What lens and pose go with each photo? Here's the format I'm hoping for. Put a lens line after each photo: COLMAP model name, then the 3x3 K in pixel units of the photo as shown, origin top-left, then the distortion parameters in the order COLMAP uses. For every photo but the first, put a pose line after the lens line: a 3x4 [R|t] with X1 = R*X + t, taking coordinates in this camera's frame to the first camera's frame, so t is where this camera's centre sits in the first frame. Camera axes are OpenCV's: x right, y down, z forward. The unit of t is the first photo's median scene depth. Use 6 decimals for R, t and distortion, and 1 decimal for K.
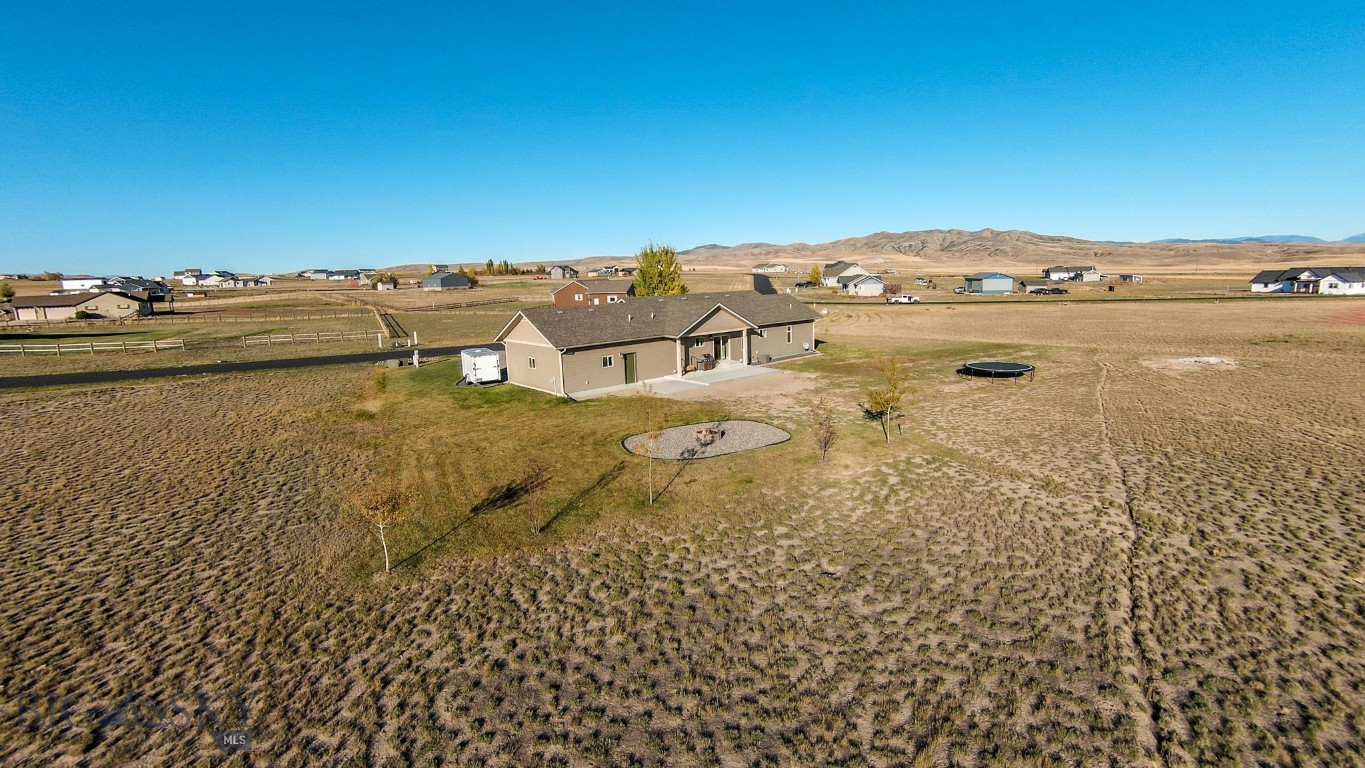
lens RADIAL K [[608.9, 0, 687.0], [0, 608.9, 379.7], [0, 0, 1]] dist [-0.064644, 0.019446]
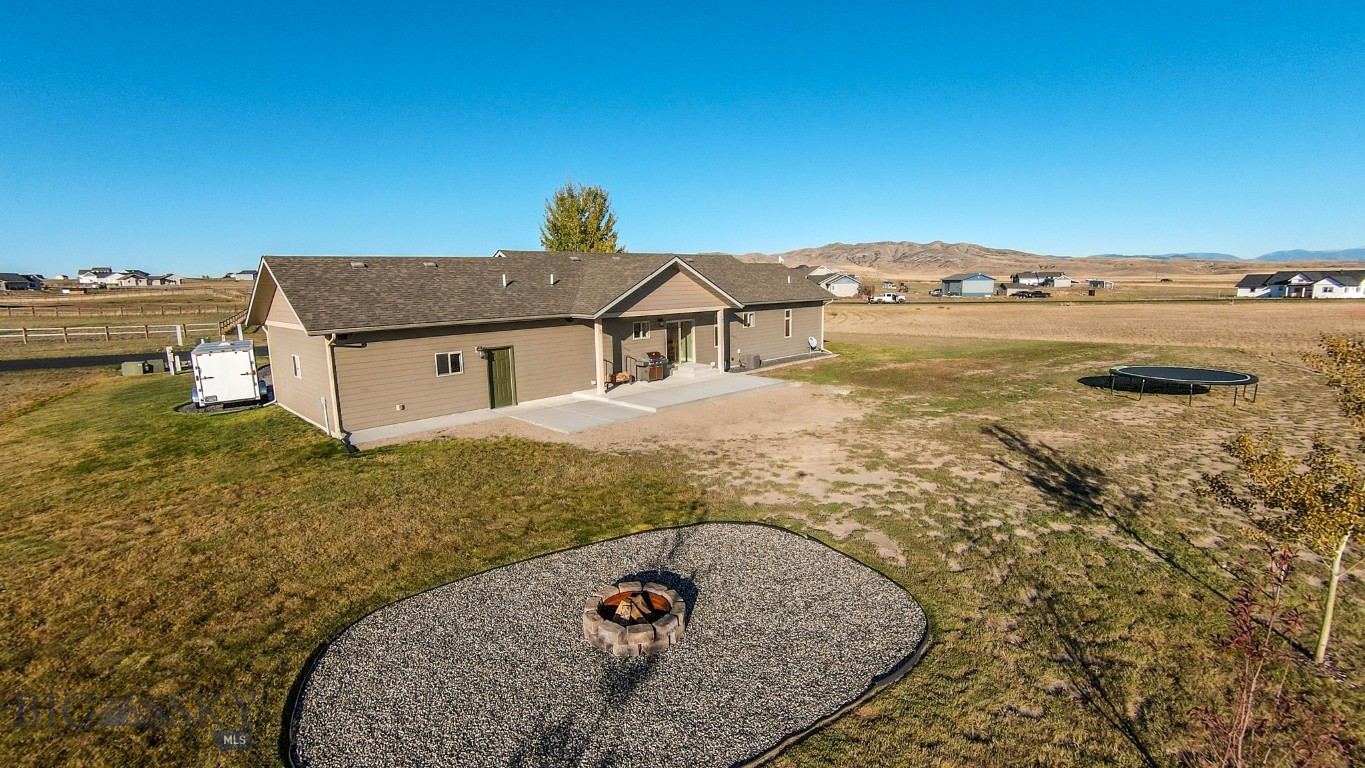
lens RADIAL K [[608.9, 0, 684.7], [0, 608.9, 378.1], [0, 0, 1]] dist [-0.064644, 0.019446]
pose [[0.997747, 0.000792, 0.067083, 0.011300], [0.000358, 0.999853, -0.017128, -0.004278], [-0.067087, 0.017114, 0.997600, 0.215649]]
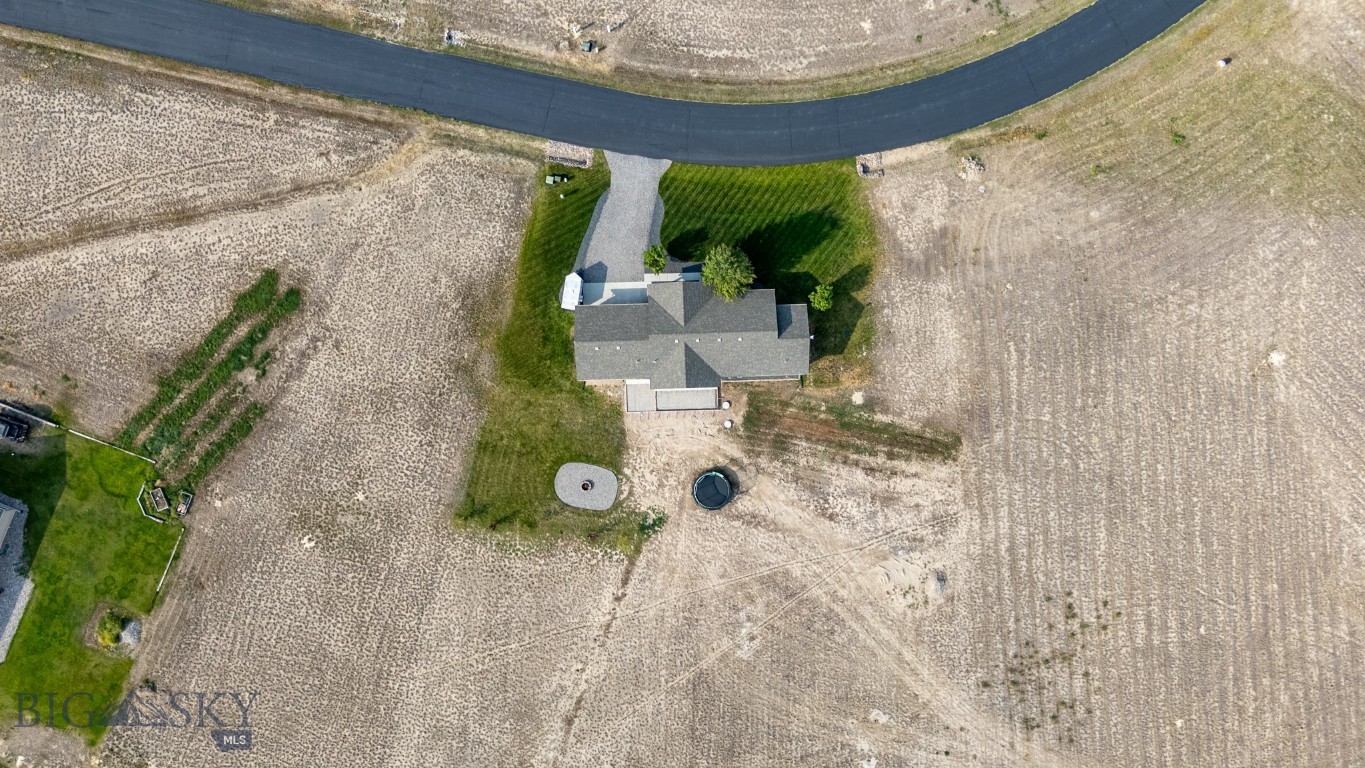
lens RADIAL K [[1000.2, 0, 686.5], [0, 1000.2, 376.4], [0, 0, 1]] dist [0.076559, -0.036528]
pose [[0.759507, 0.650376, 0.012684, 0.000590], [-0.119975, 0.120888, 0.985389, -1.281063], [0.639340, -0.749932, 0.169844, 0.270473]]
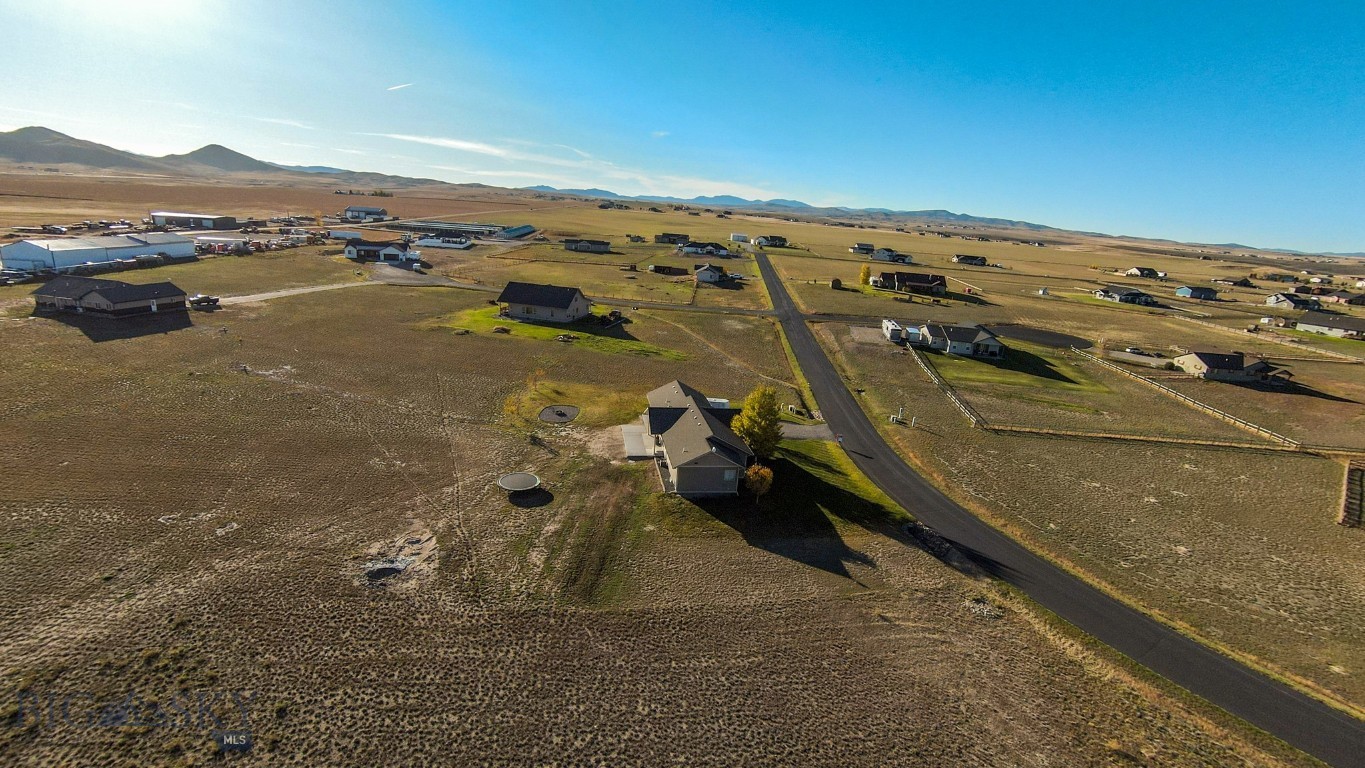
lens RADIAL K [[608.9, 0, 679.5], [0, 608.9, 359.4], [0, 0, 1]] dist [-0.064644, 0.019446]
pose [[-0.545922, 0.185122, -0.817129, 0.676671], [-0.199675, 0.918436, 0.341476, -0.416660], [0.813695, 0.349579, -0.464430, 0.872727]]
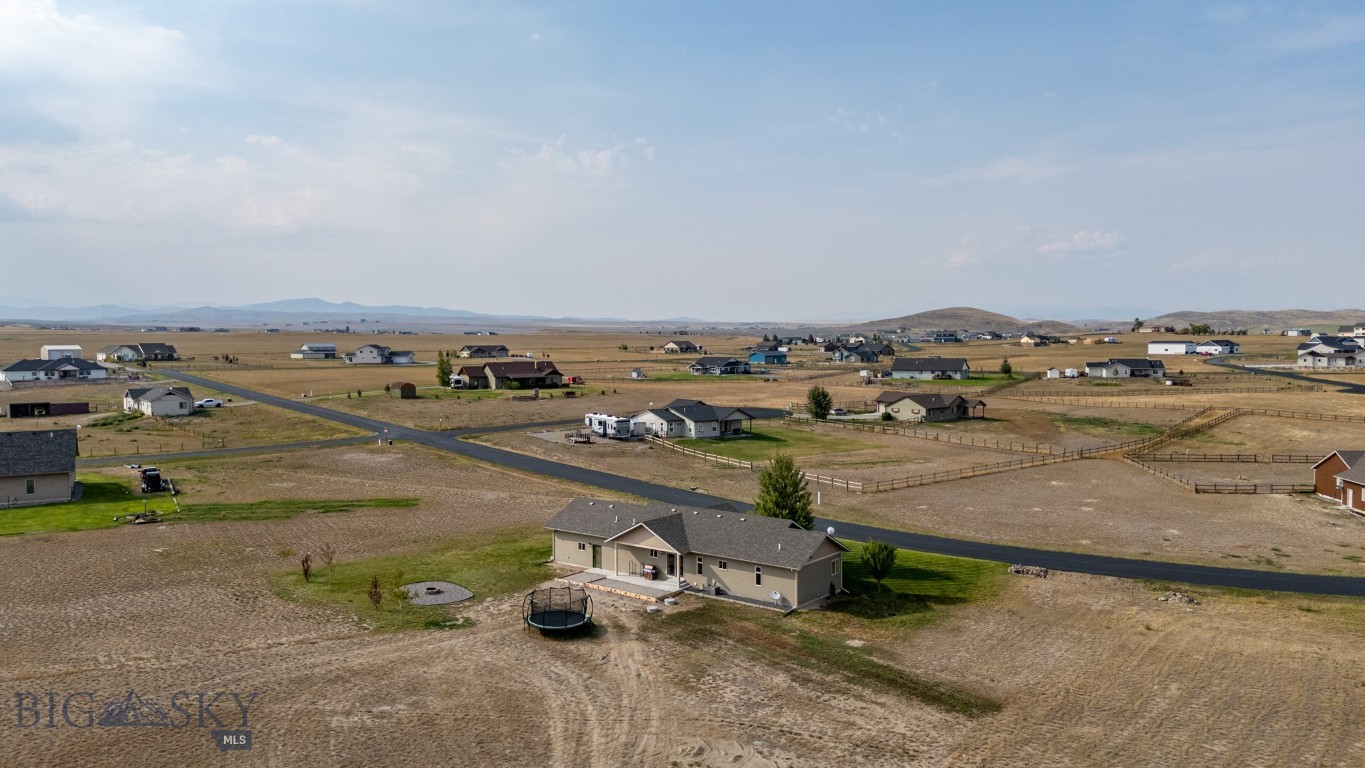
lens RADIAL K [[1000.2, 0, 680.6], [0, 1000.2, 376.7], [0, 0, 1]] dist [0.076559, -0.036528]
pose [[0.171462, 0.067055, -0.982906, 0.895281], [-0.172992, 0.984229, 0.036968, -0.225440], [0.969884, 0.163696, 0.180358, 0.321631]]
